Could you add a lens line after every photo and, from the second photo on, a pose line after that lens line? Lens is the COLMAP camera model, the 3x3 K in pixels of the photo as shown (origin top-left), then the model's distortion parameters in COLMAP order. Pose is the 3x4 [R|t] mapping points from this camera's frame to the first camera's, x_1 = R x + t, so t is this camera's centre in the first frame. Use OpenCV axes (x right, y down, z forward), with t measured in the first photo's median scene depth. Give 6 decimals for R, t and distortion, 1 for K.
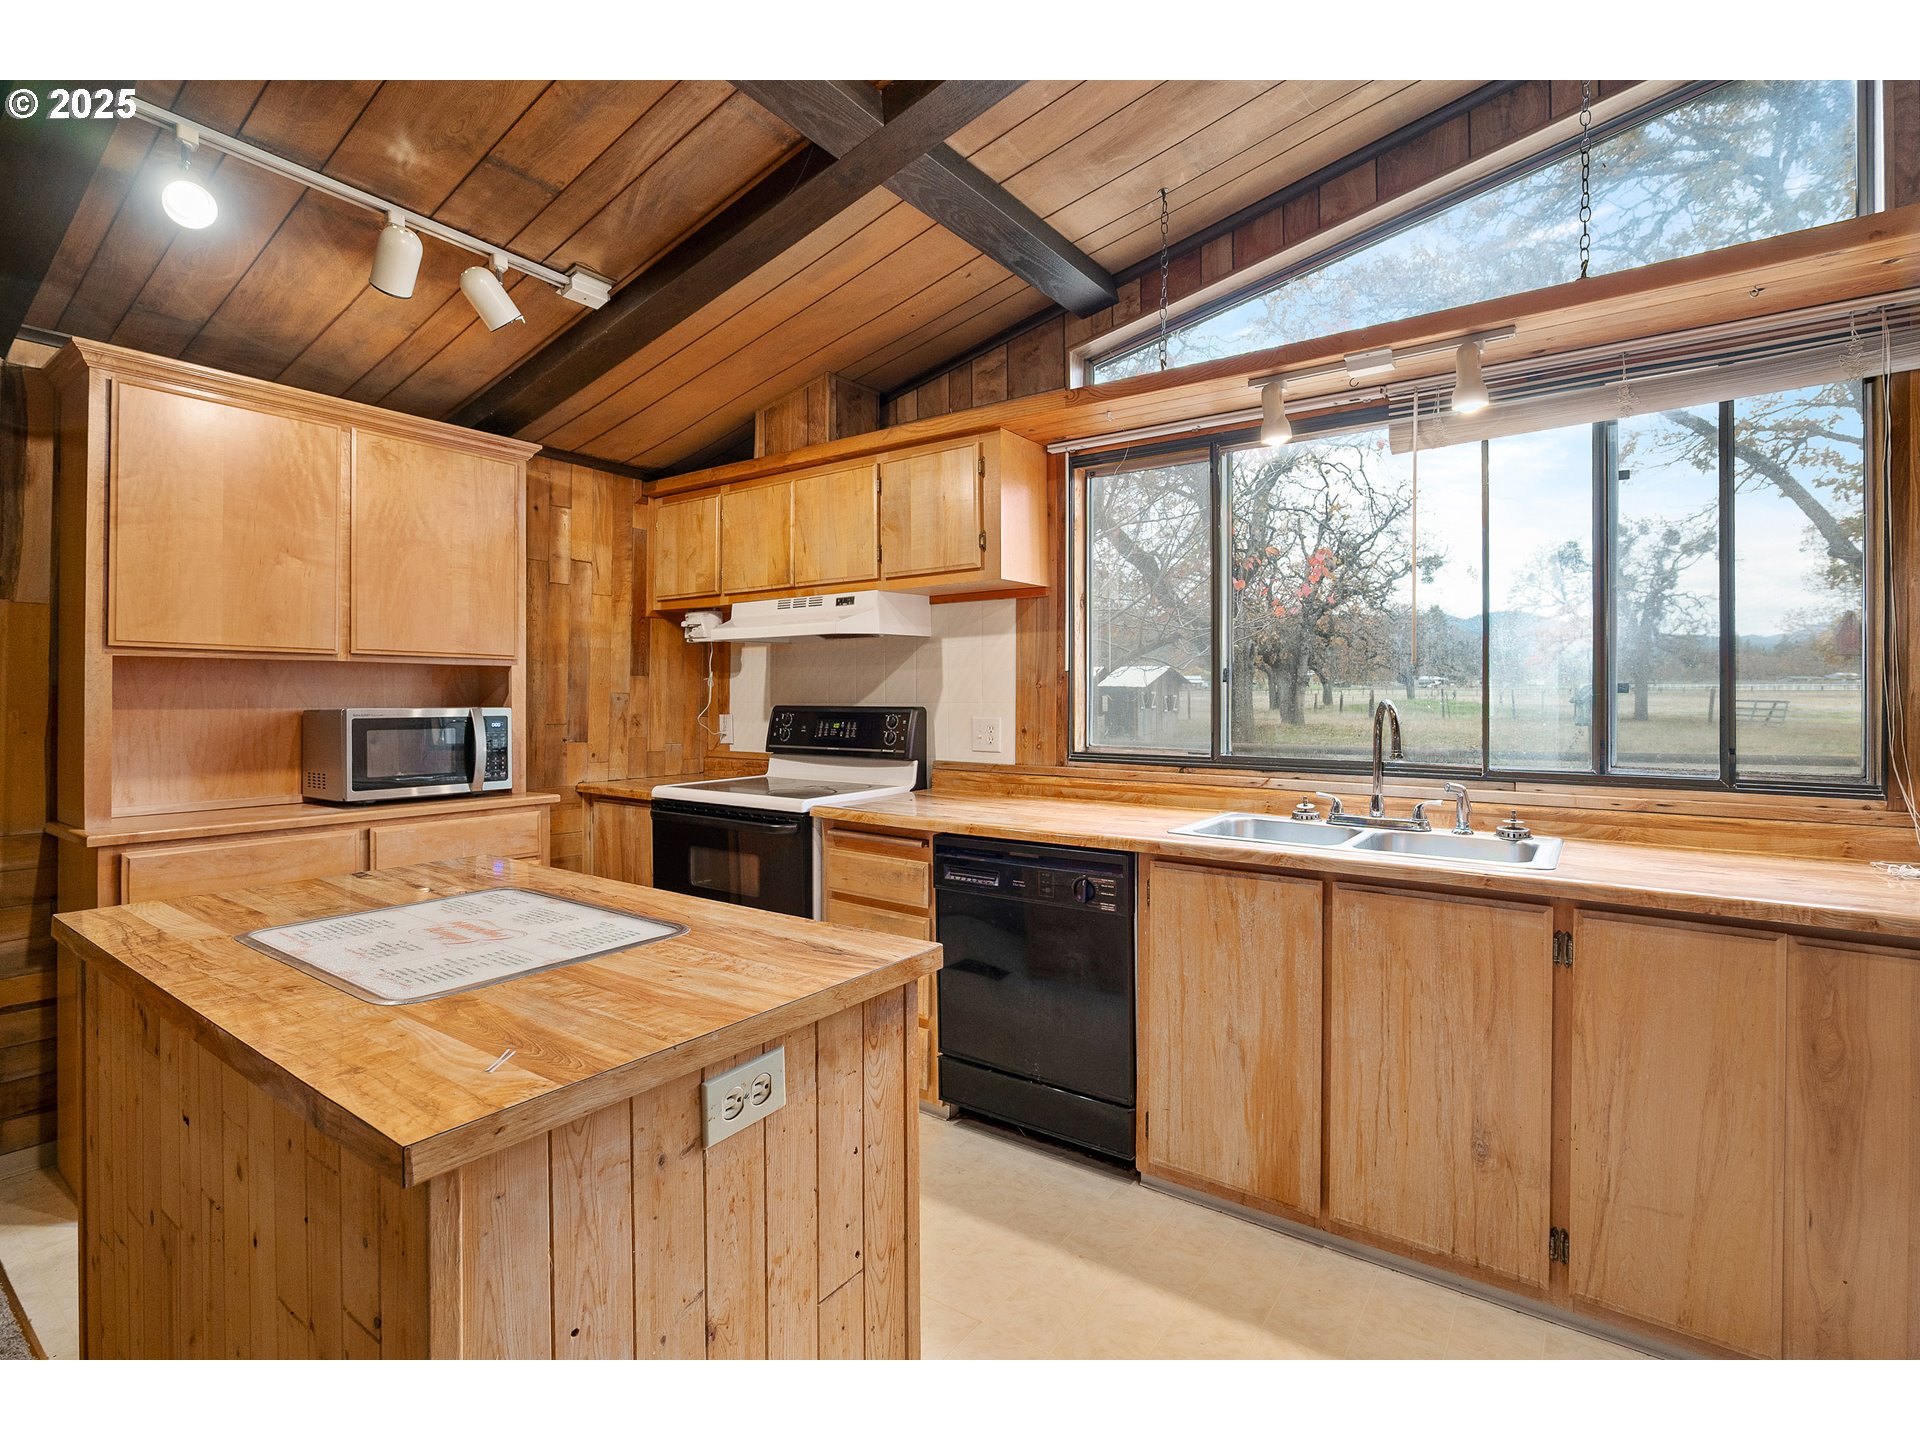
lens RADIAL K [[910.7, 0, 957.1], [0, 910.7, 696.6], [0, 0, 1]] dist [-0.001799, -0.000278]
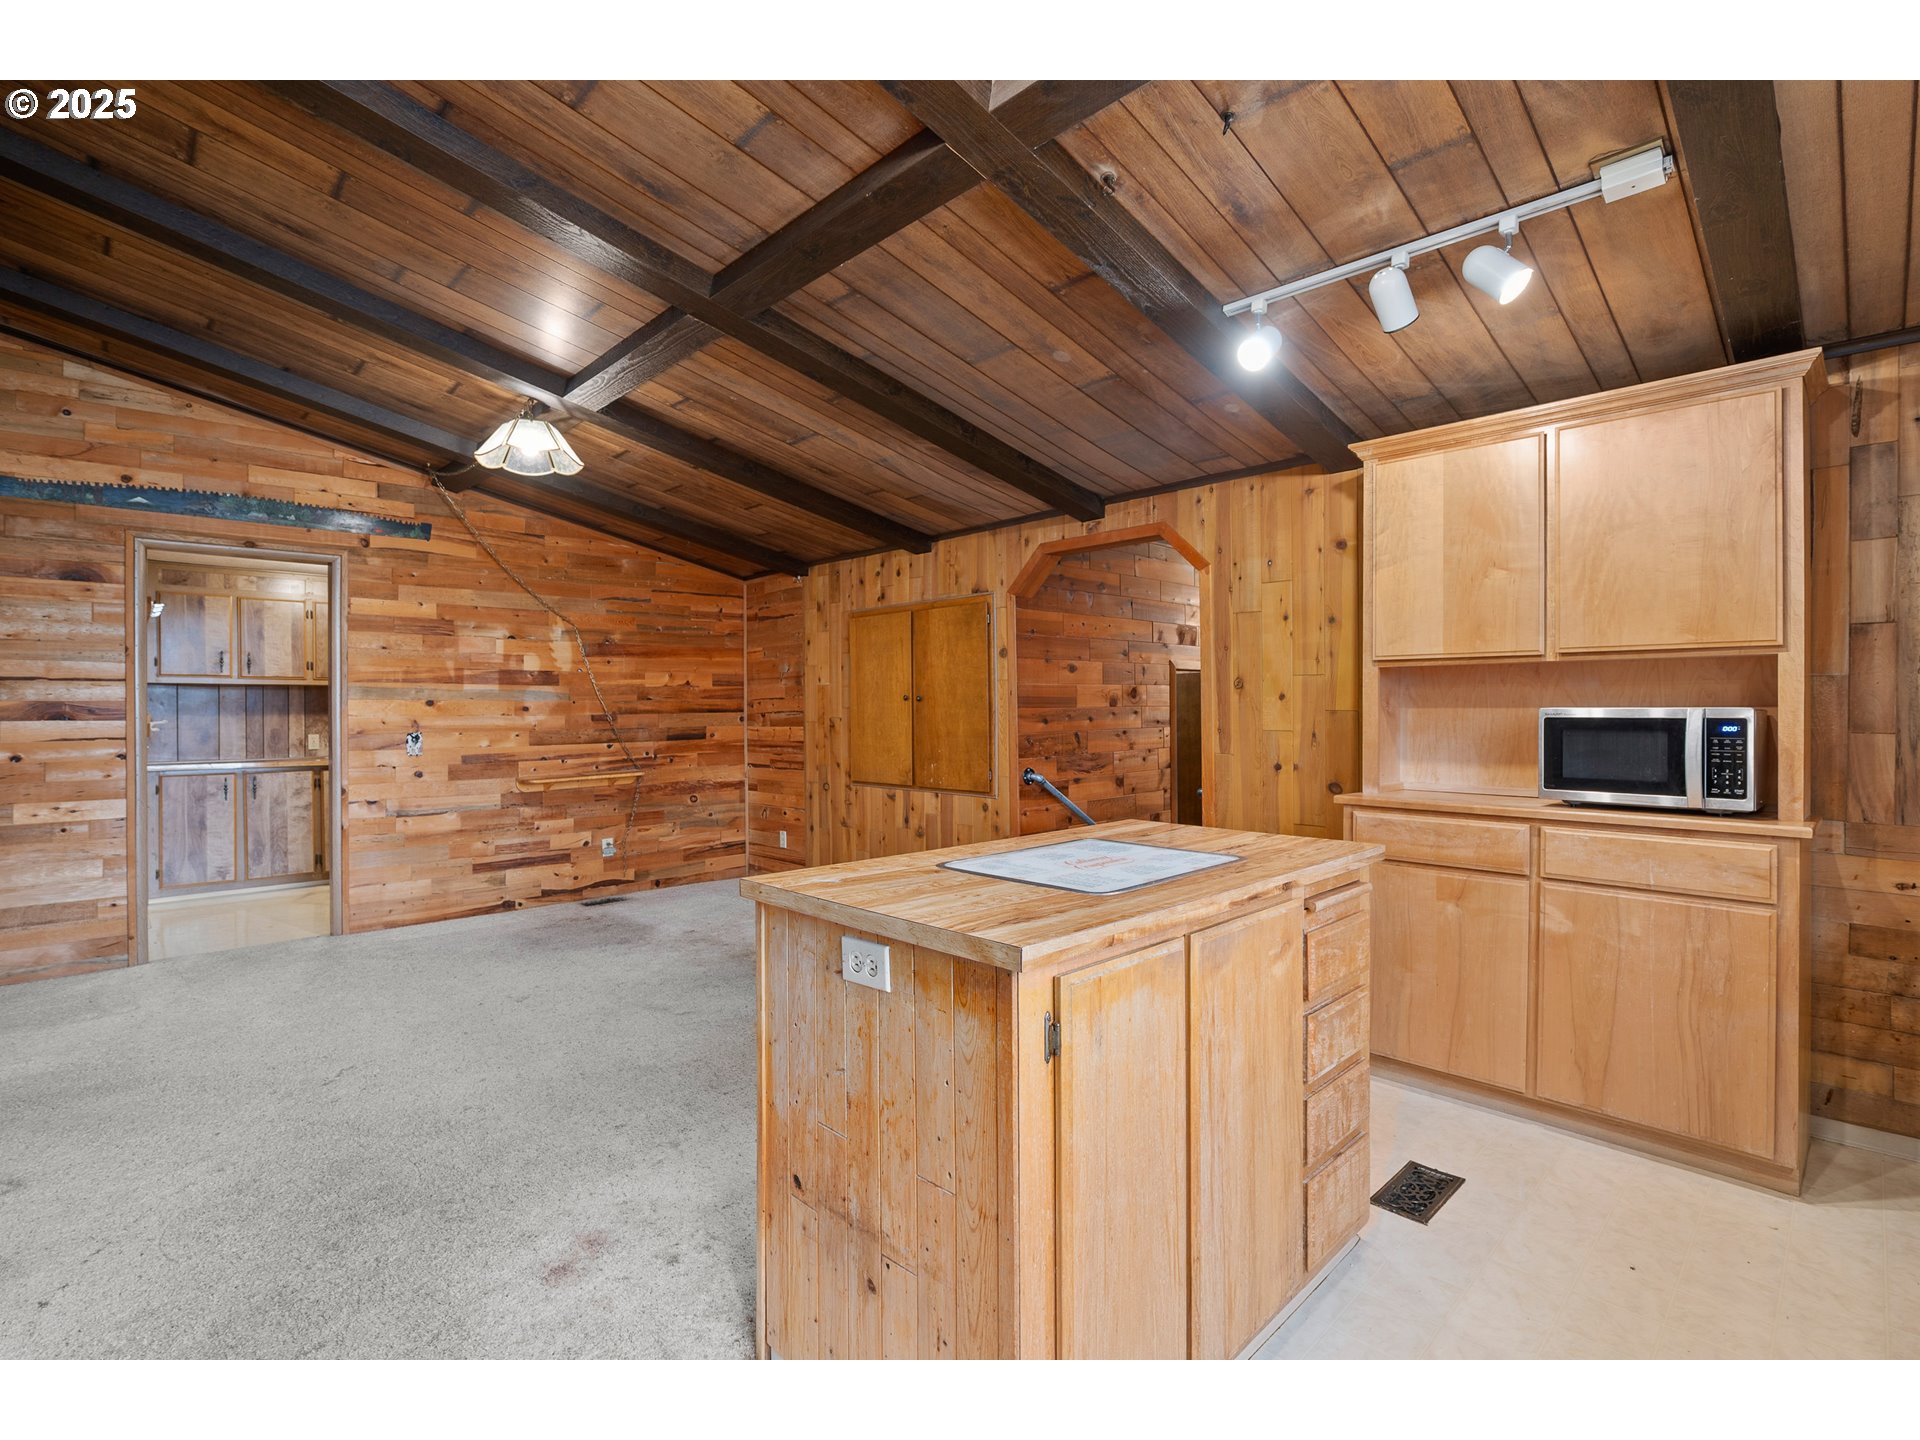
lens RADIAL K [[901.8, 0, 957.2], [0, 901.8, 711.6], [0, 0, 1]] dist [-0.002849, -0.000386]
pose [[-0.176901, 0.004340, -0.984219, 0.776523], [0.001463, 0.999990, 0.004147, 0.022333], [0.984228, -0.000707, -0.176905, 0.942630]]
